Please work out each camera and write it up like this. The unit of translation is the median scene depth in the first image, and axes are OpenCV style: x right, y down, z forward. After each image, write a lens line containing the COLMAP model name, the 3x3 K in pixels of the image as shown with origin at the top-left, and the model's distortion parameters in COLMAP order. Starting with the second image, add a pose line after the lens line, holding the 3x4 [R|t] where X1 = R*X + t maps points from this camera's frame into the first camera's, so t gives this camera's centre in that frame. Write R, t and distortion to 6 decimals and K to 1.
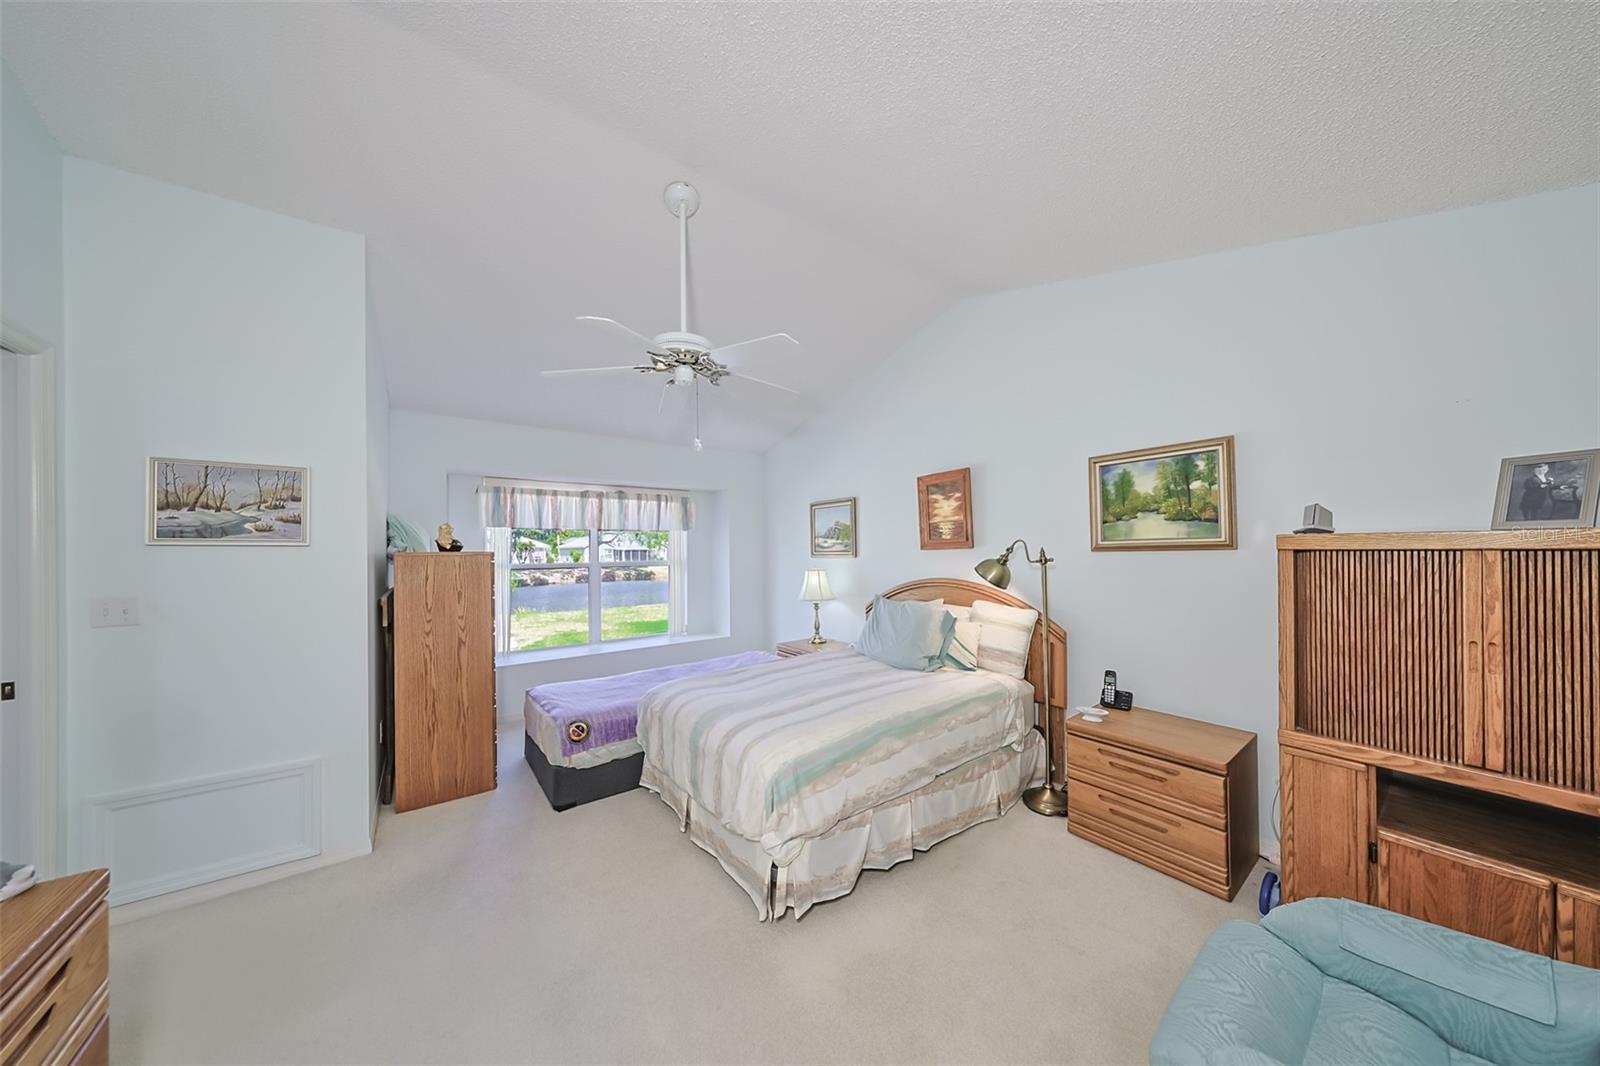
lens RADIAL K [[489.1, 0, 800.3], [0, 489.1, 537.5], [0, 0, 1]] dist [-0.001160, -0.000091]
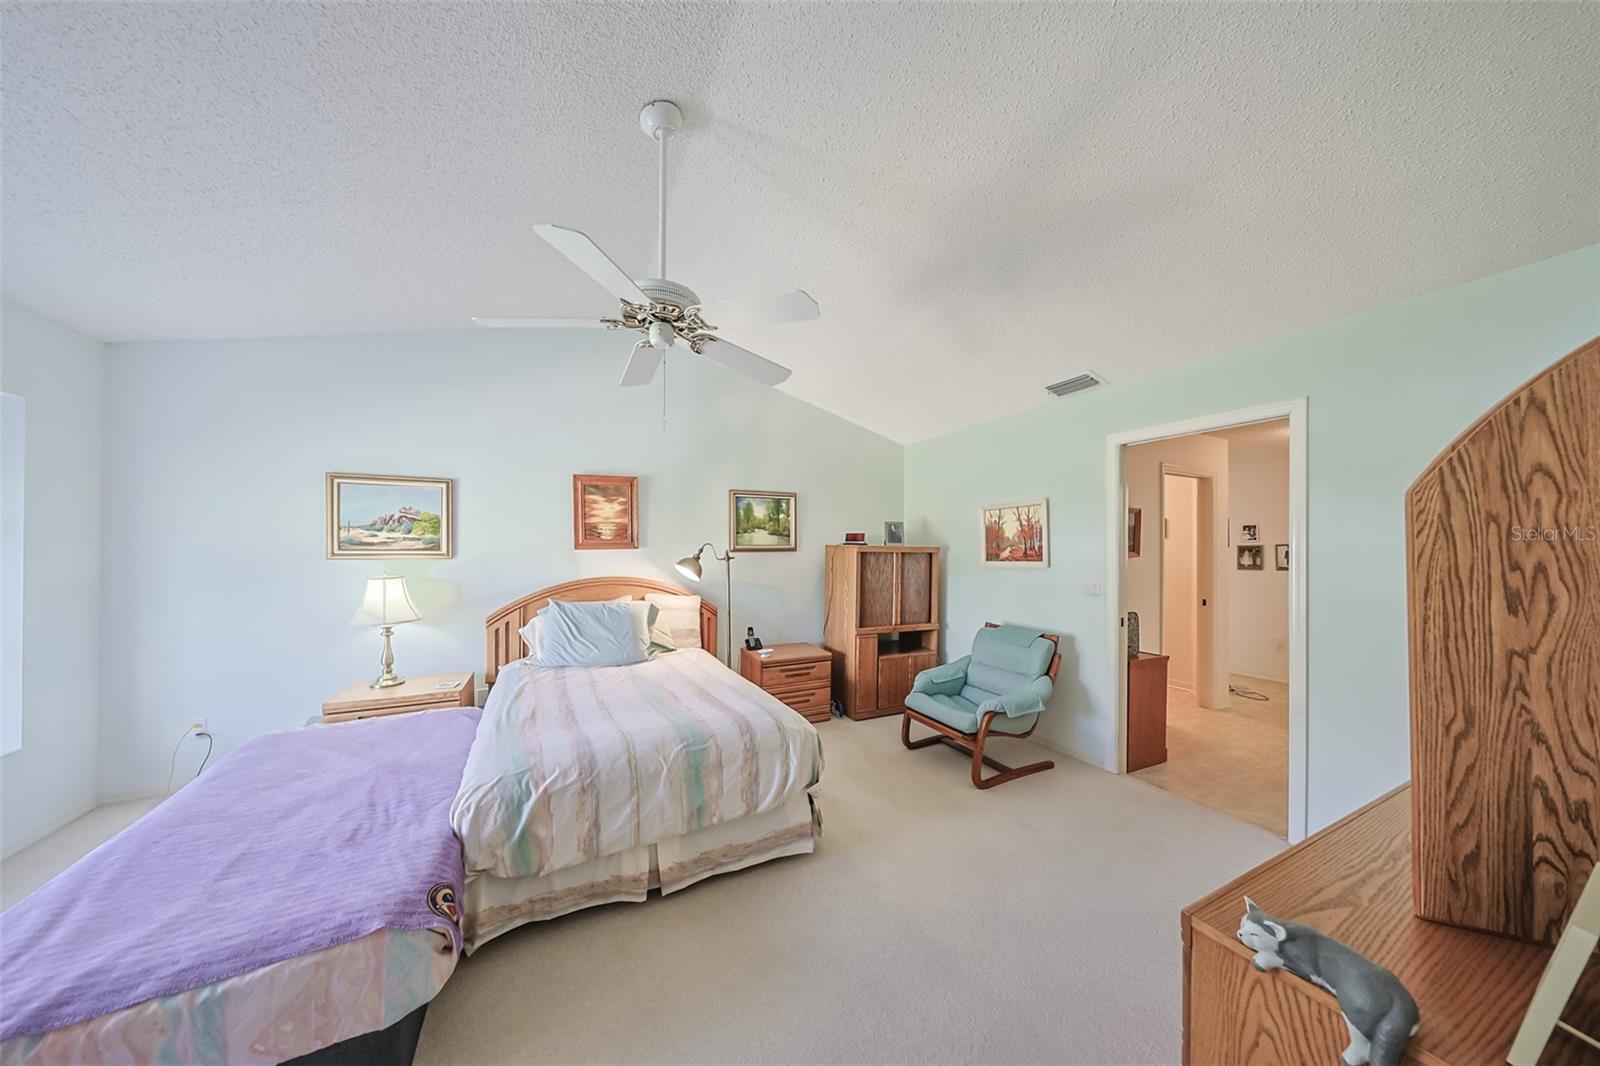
lens RADIAL K [[489.1, 0, 800.3], [0, 489.1, 537.5], [0, 0, 1]] dist [-0.001160, -0.000091]
pose [[0.179923, 0.037961, 0.982948, -0.770045], [-0.030415, 0.998992, -0.033013, 0.024268], [-0.983210, -0.023957, 0.180897, 0.473332]]
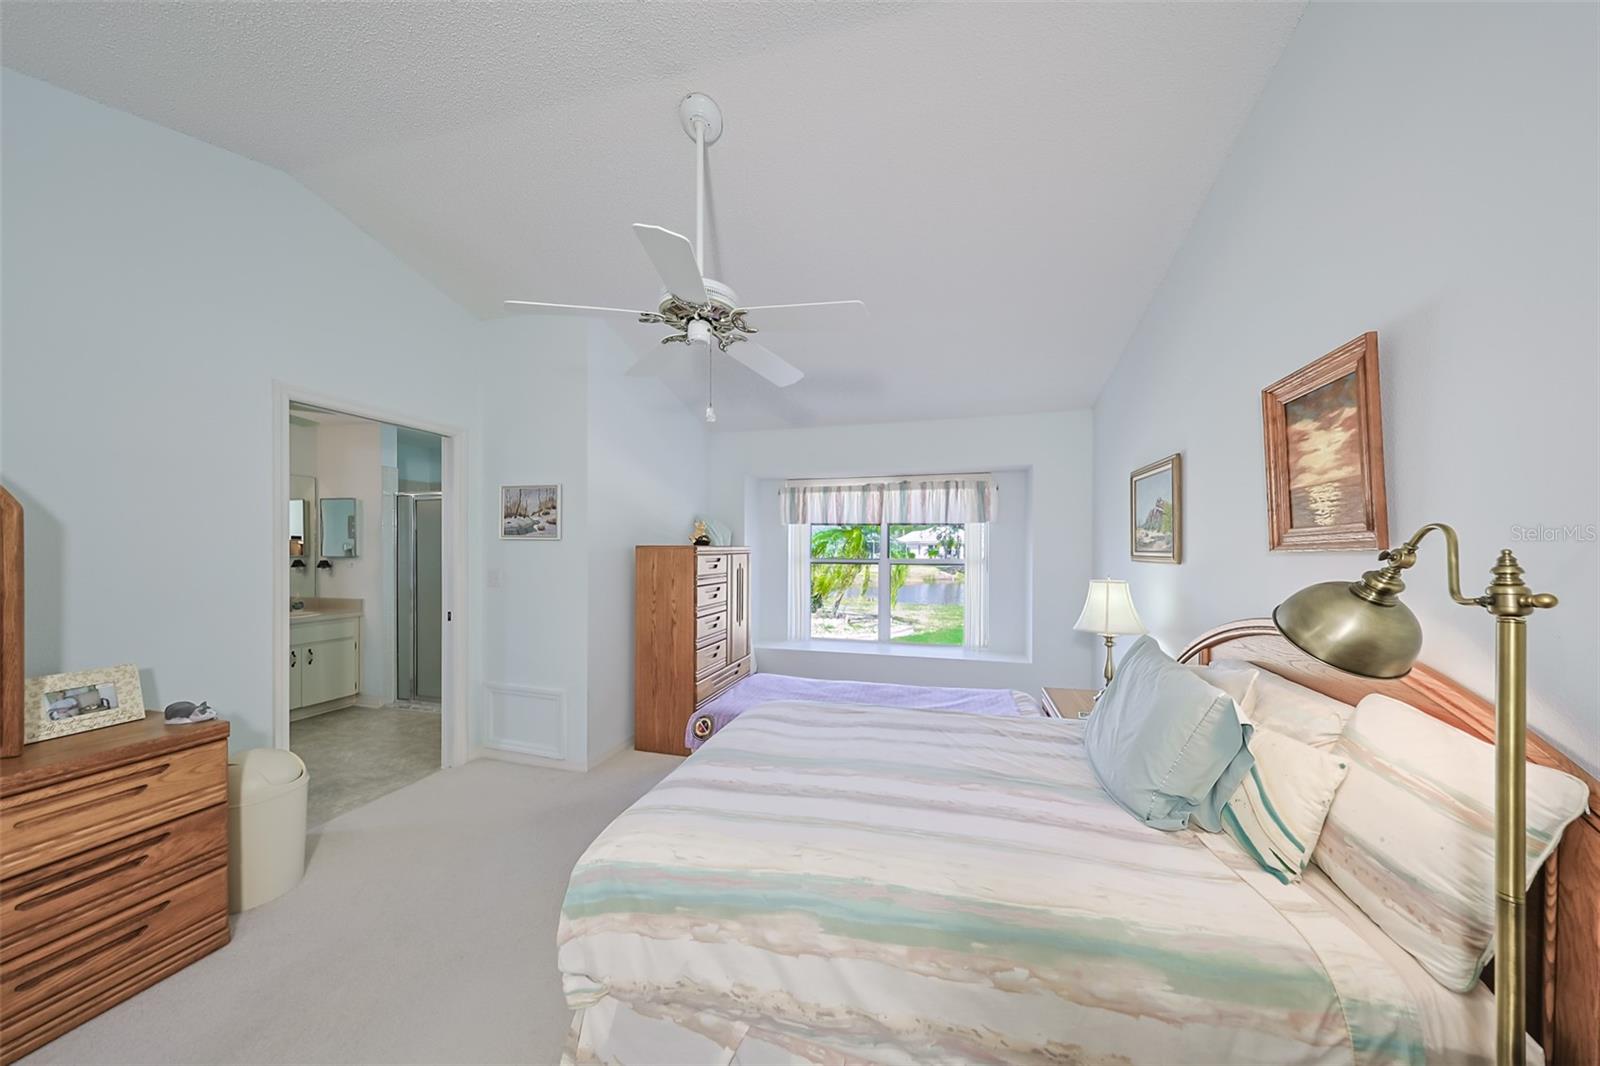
lens RADIAL K [[495.4, 0, 821.3], [0, 495.4, 540.6], [0, 0, 1]] dist [-0.000977, -0.000064]
pose [[0.629153, 0.001973, -0.777279, 0.417663], [0.009760, 0.999898, 0.010439, 0.007928], [0.777220, -0.014154, 0.629069, 0.487172]]
